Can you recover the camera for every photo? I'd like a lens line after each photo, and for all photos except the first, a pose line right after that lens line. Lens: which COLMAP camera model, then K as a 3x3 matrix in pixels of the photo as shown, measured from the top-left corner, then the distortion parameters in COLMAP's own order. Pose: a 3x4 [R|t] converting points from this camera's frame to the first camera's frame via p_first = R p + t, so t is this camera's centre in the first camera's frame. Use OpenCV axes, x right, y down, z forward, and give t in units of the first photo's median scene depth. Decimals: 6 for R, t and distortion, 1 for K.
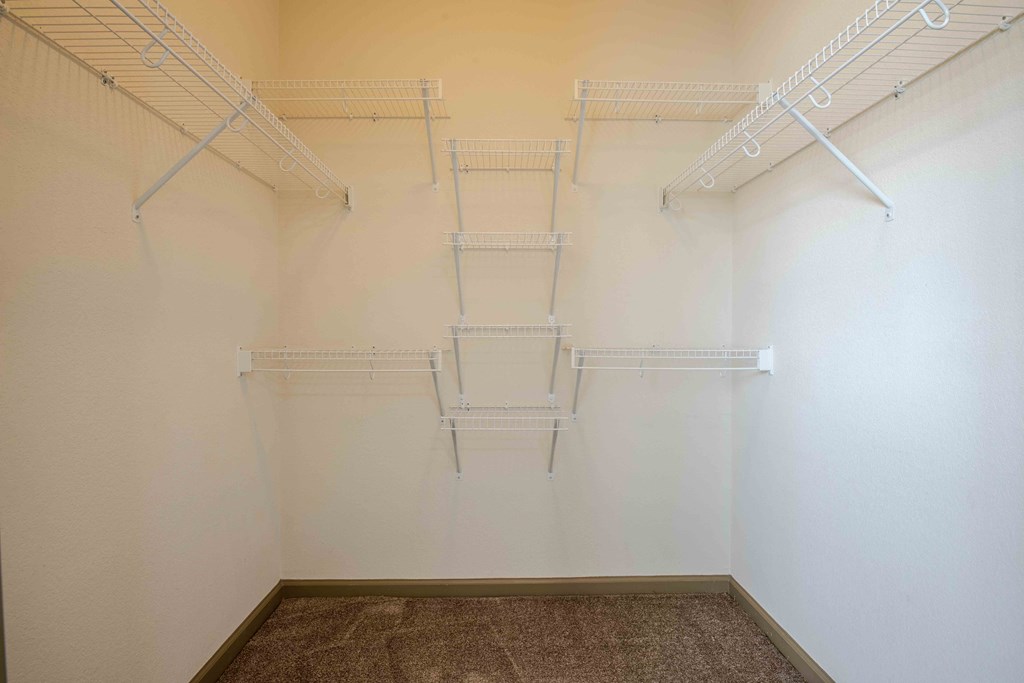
lens RADIAL K [[516.3, 0, 512.0], [0, 516.3, 341.5], [0, 0, 1]] dist [-0.001440, 0.000168]
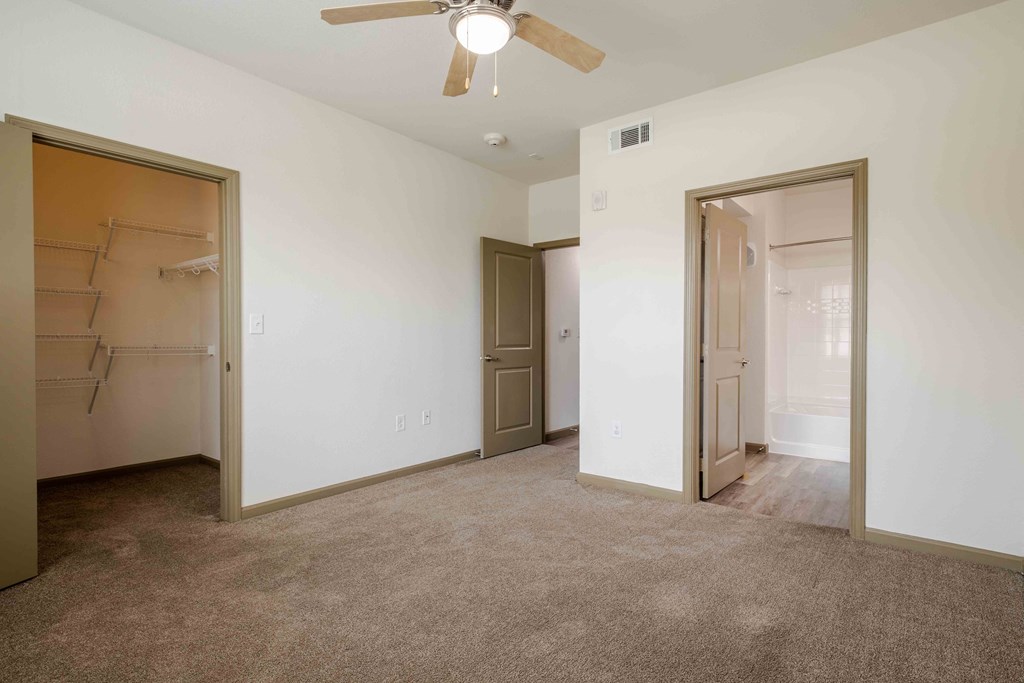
lens RADIAL K [[494.1, 0, 512.0], [0, 494.1, 341.5], [0, 0, 1]] dist [0.000232, 0.000101]
pose [[0.646135, -0.000913, 0.763223, -0.325037], [0.007823, 0.999955, -0.005426, 0.017524], [-0.763183, 0.009477, 0.646112, -1.422243]]
